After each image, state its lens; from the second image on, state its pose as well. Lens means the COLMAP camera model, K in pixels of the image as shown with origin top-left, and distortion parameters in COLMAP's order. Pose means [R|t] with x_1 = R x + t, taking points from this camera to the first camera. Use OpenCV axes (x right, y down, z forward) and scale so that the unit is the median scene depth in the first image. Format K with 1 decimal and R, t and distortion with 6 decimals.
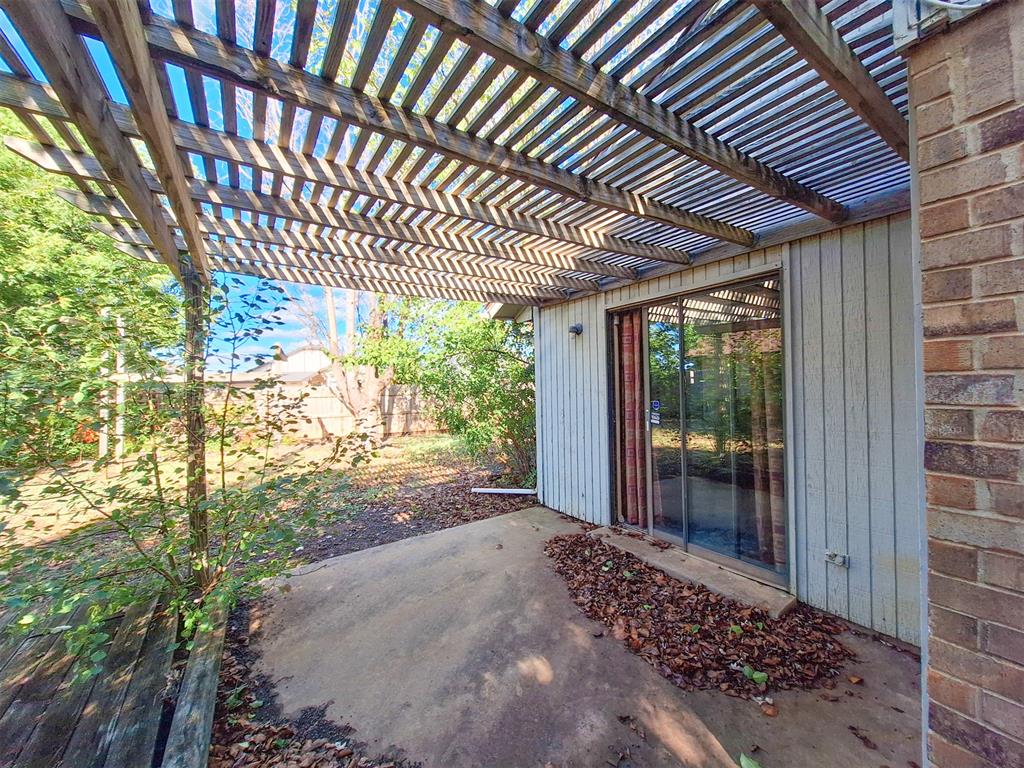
lens RADIAL K [[401.8, 0, 512.2], [0, 401.8, 383.7], [0, 0, 1]] dist [-0.000124, -0.000550]
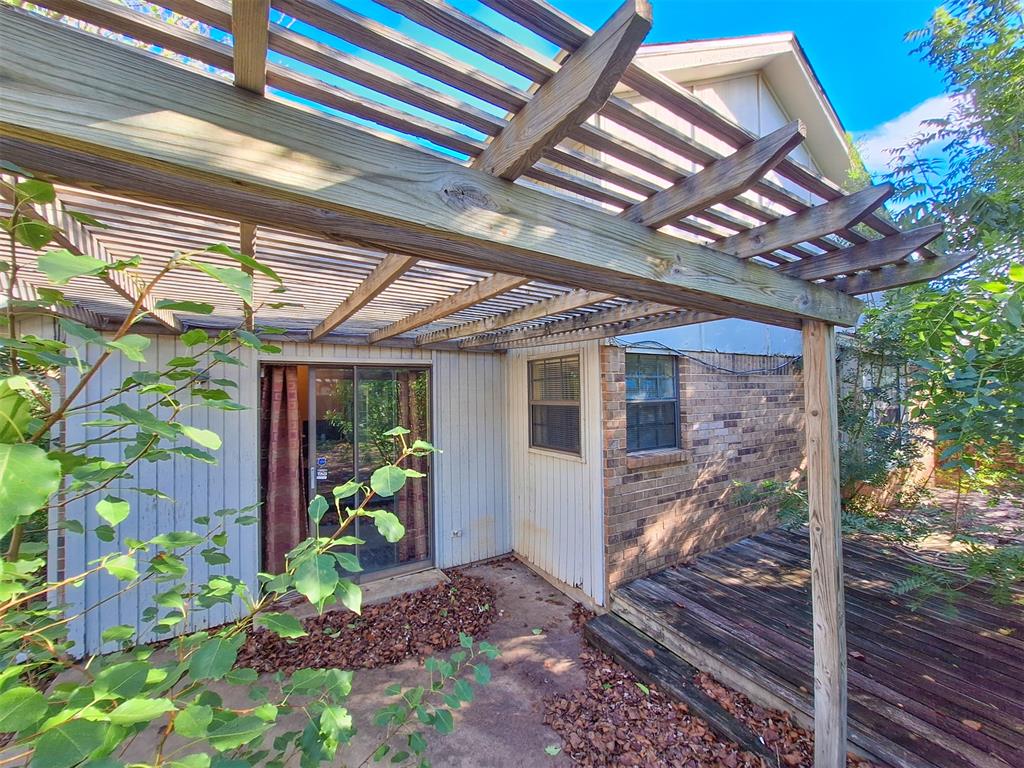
lens RADIAL K [[401.8, 0, 511.7], [0, 401.8, 386.8], [0, 0, 1]] dist [-0.000124, -0.000550]
pose [[0.047207, 0.034558, 0.998287, -0.915367], [0.001255, 0.999399, -0.034655, -0.145423], [-0.998884, 0.002889, 0.047135, 0.614930]]
